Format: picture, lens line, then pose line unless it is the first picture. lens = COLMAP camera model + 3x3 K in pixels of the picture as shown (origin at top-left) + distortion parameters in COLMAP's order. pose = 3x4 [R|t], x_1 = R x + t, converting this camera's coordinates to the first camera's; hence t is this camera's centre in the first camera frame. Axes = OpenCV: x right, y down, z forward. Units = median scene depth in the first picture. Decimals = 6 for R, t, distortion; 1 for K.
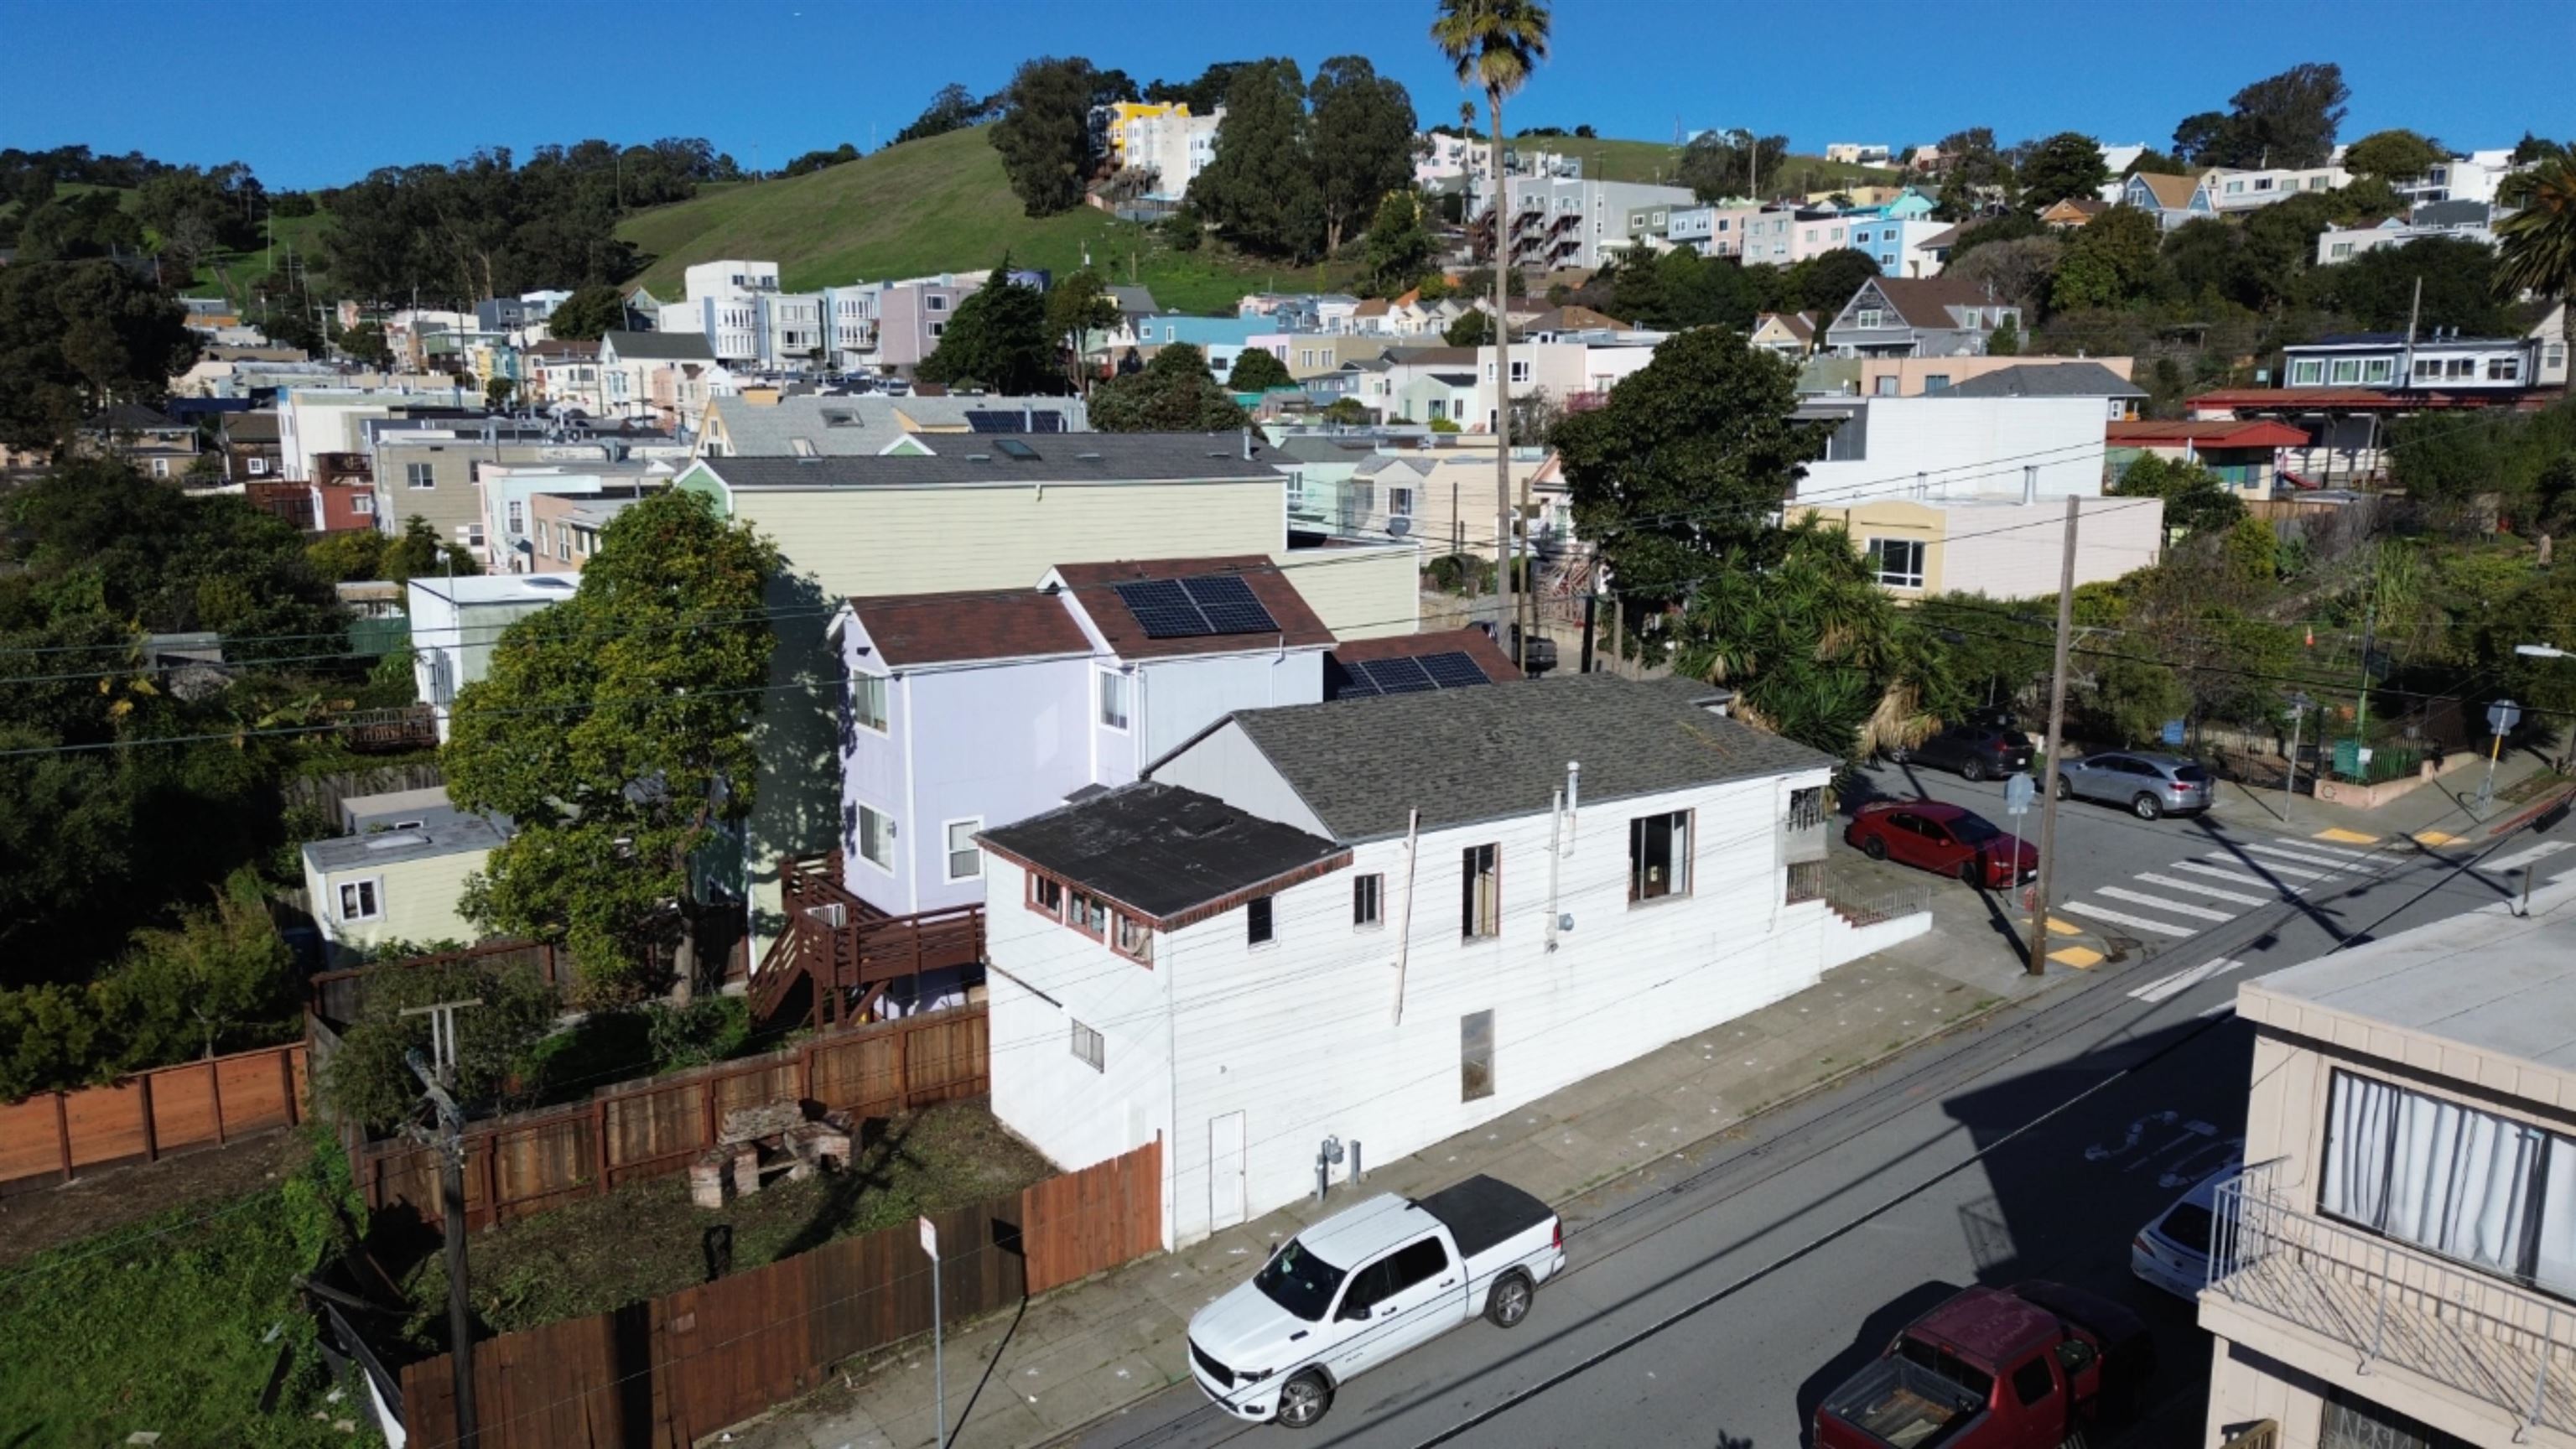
lens RADIAL K [[1794.3, 0, 1288.0], [0, 1794.3, 724.5], [0, 0, 1]] dist [0.069365, -0.052615]
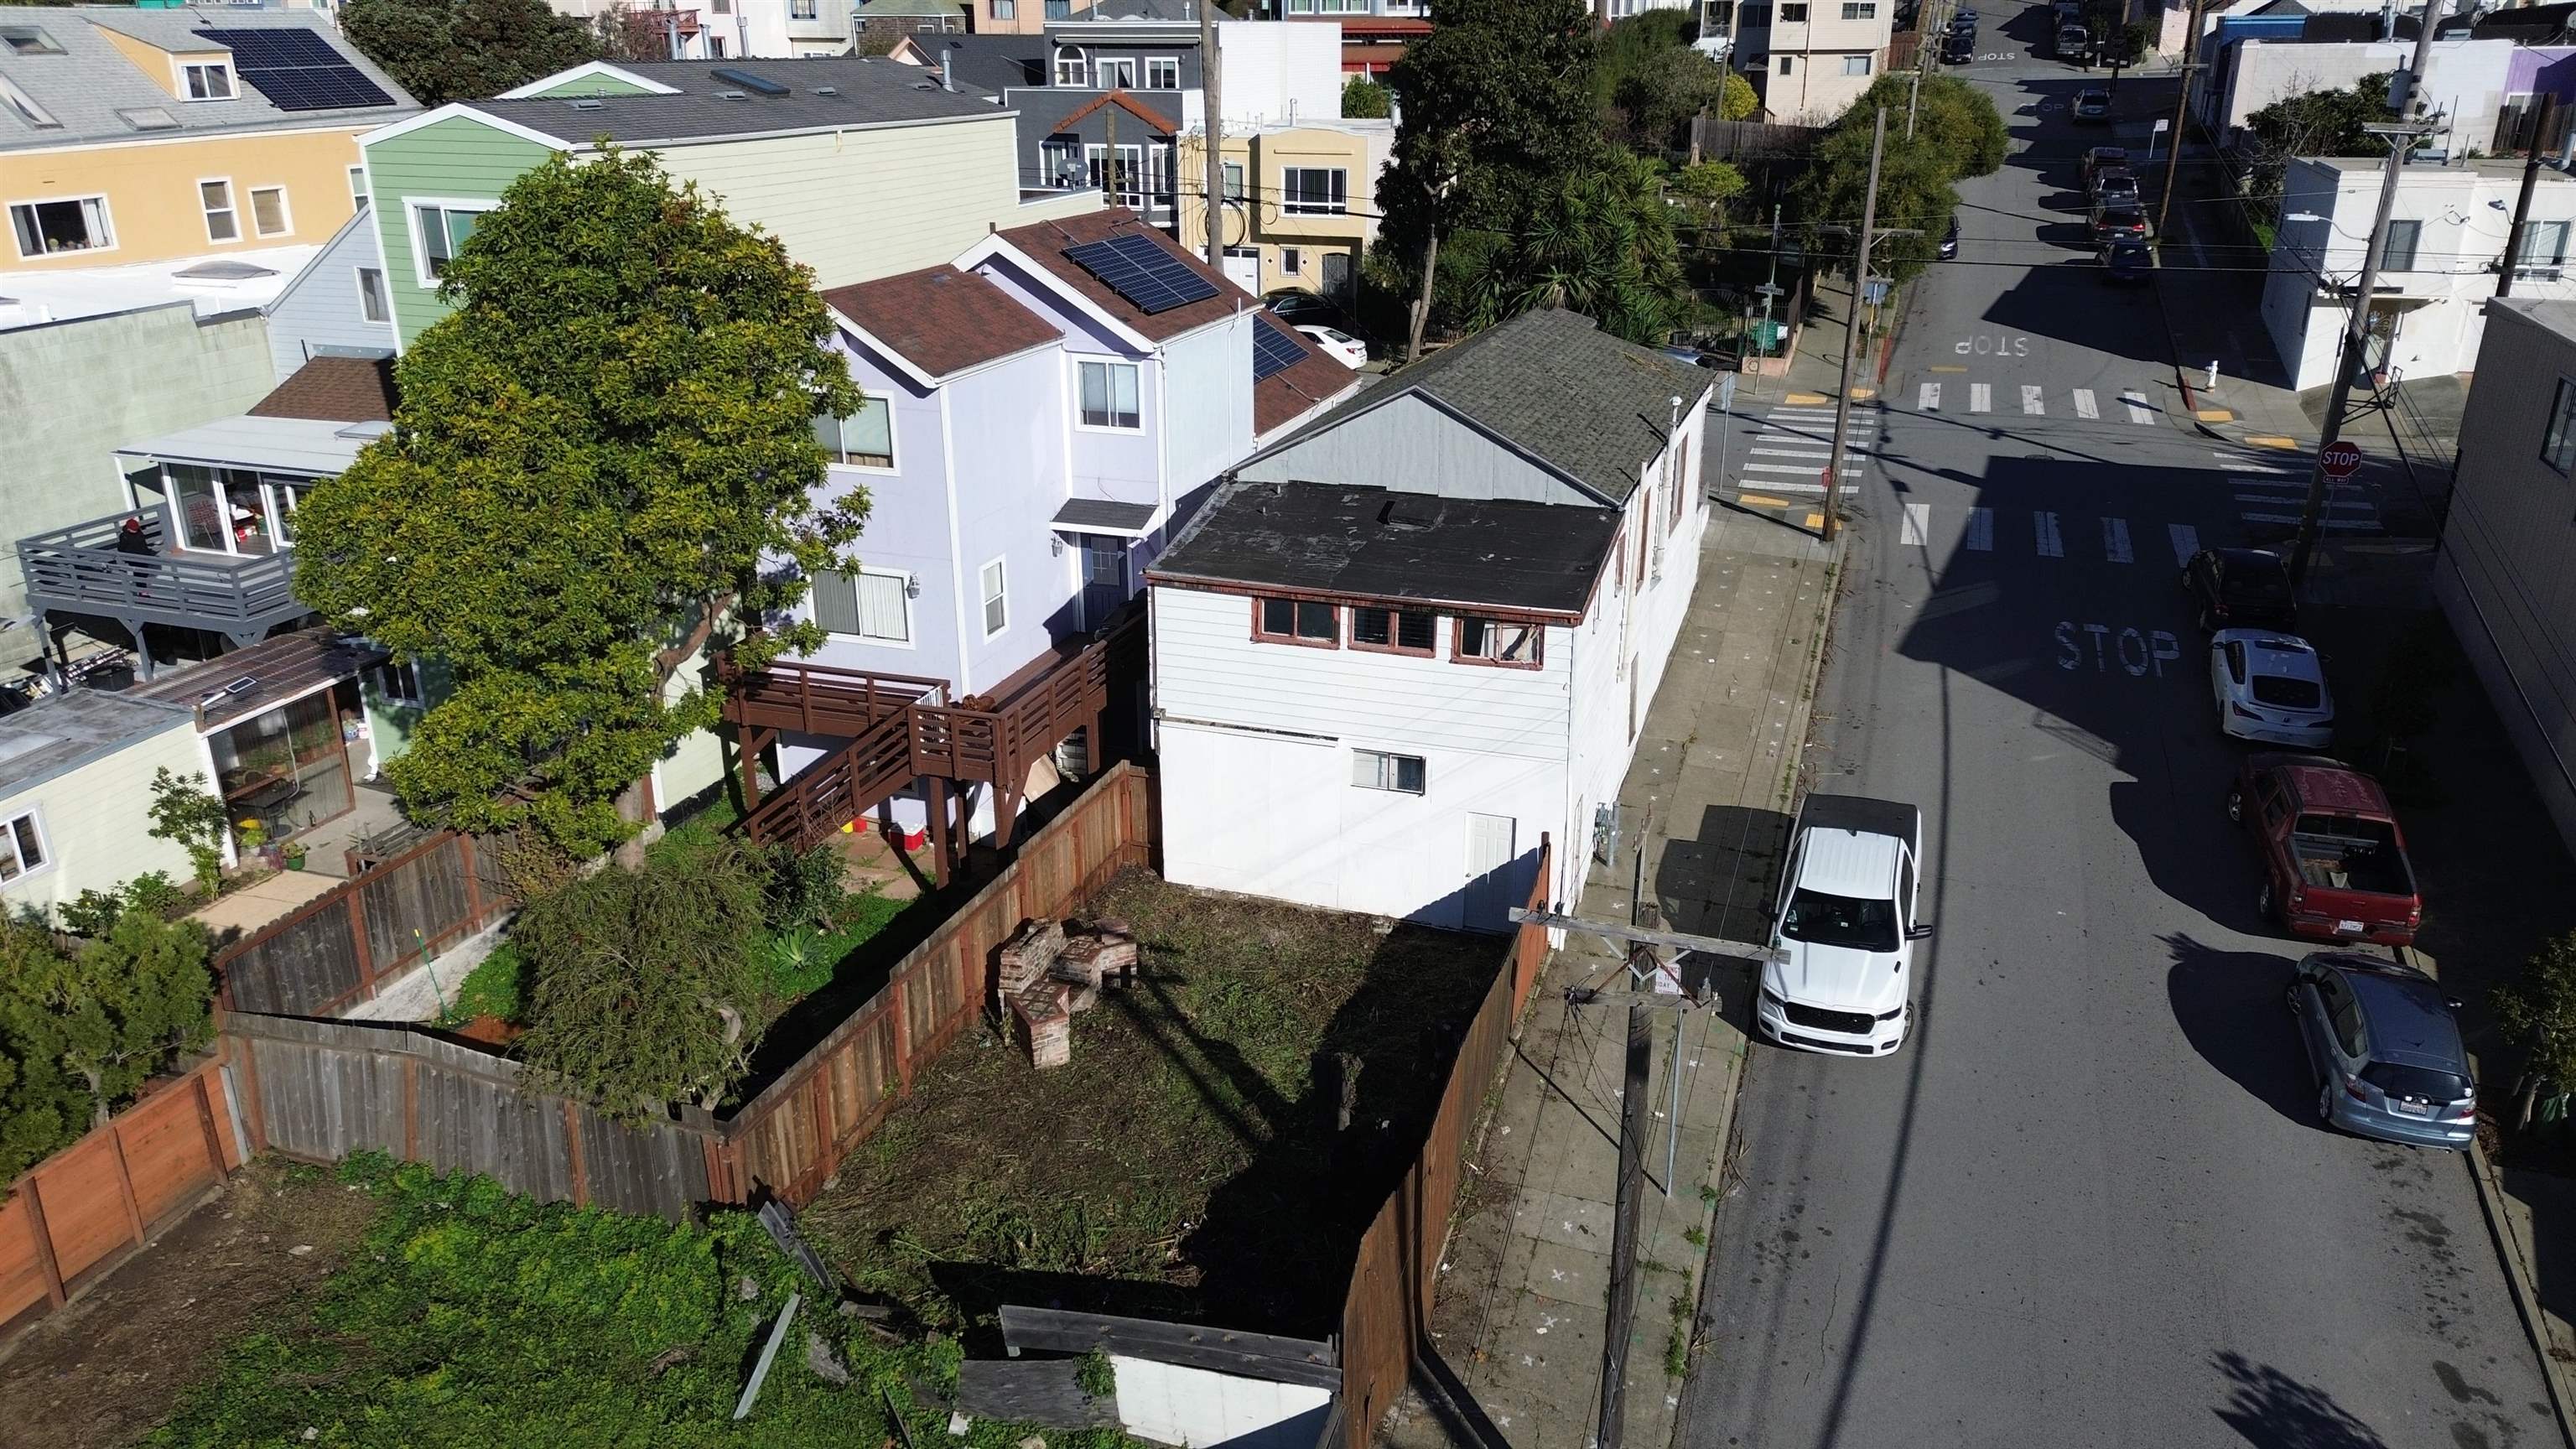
lens RADIAL K [[1777.9, 0, 1293.7], [0, 1777.9, 725.6], [0, 0, 1]] dist [0.108075, -0.130325]
pose [[0.797488, -0.215507, 0.563534, -0.566487], [0.103016, 0.968953, 0.224764, -0.045027], [-0.594476, -0.121194, 0.794928, 0.274648]]
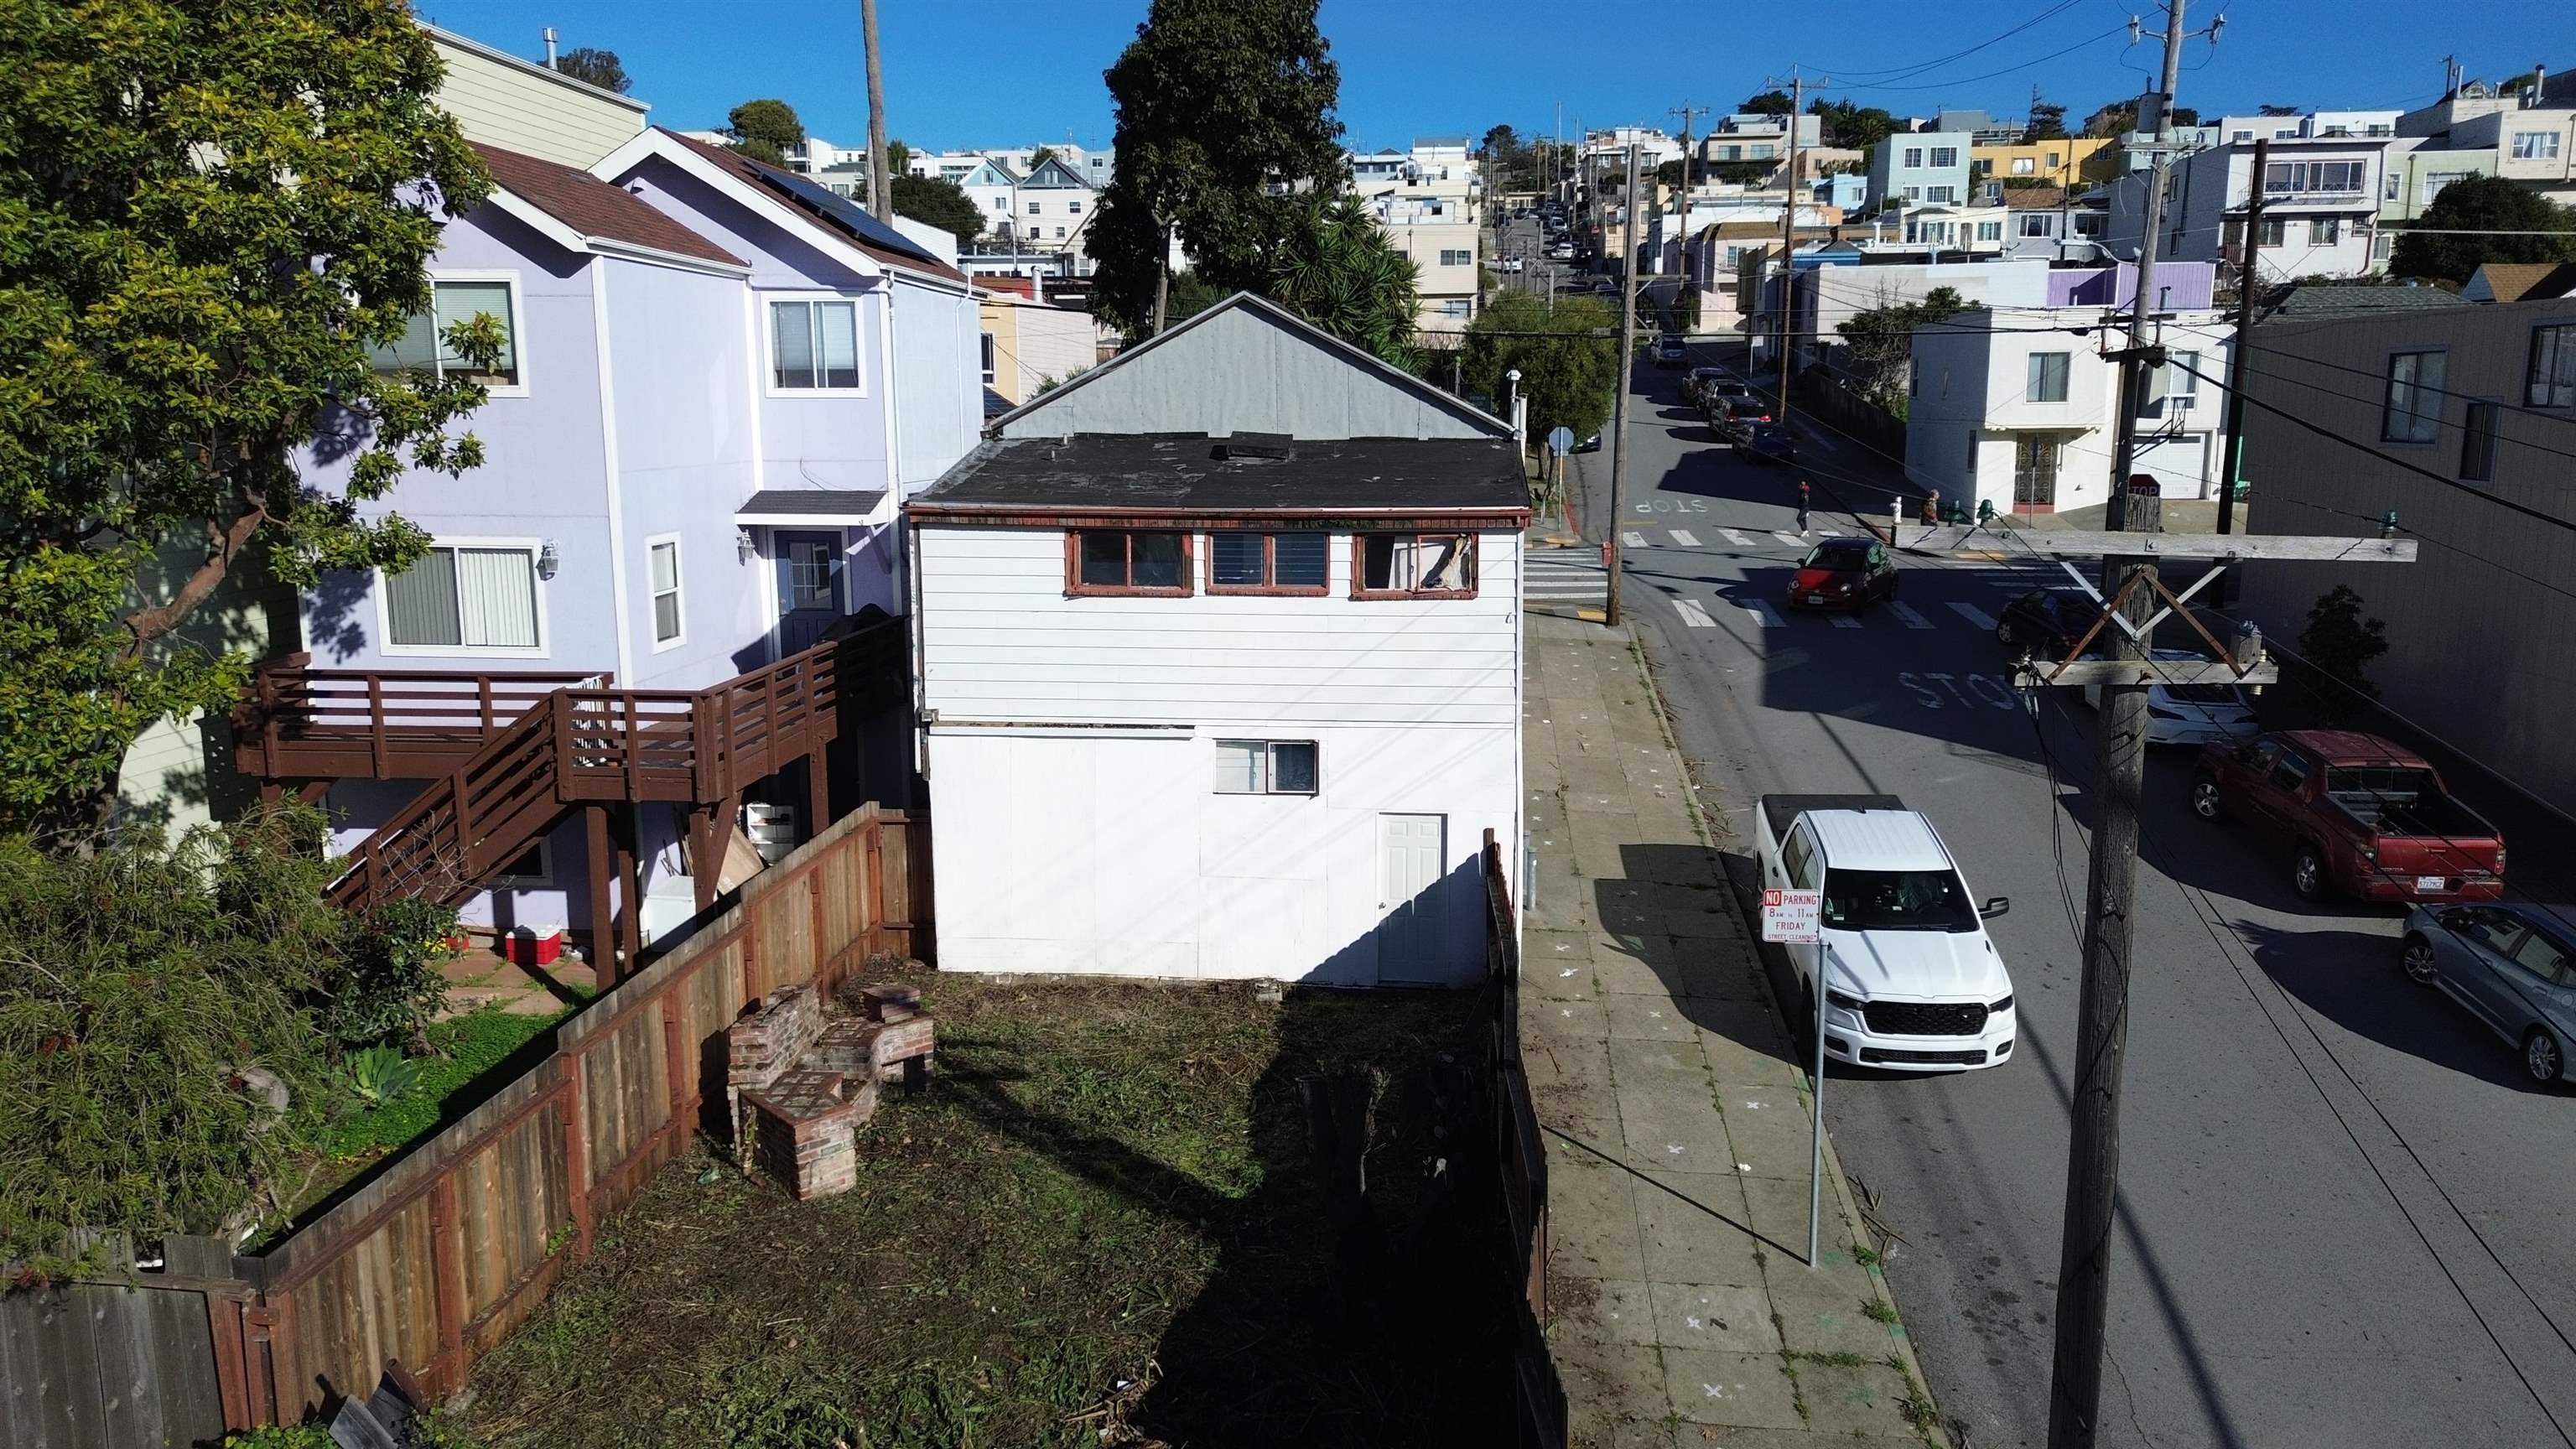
lens RADIAL K [[1794.3, 0, 1288.0], [0, 1794.3, 724.5], [0, 0, 1]] dist [0.069365, -0.052615]
pose [[0.631879, -0.135610, 0.763111, -0.525220], [0.132081, 0.989013, 0.066388, 0.104215], [-0.763730, 0.058844, 0.642848, 0.496766]]
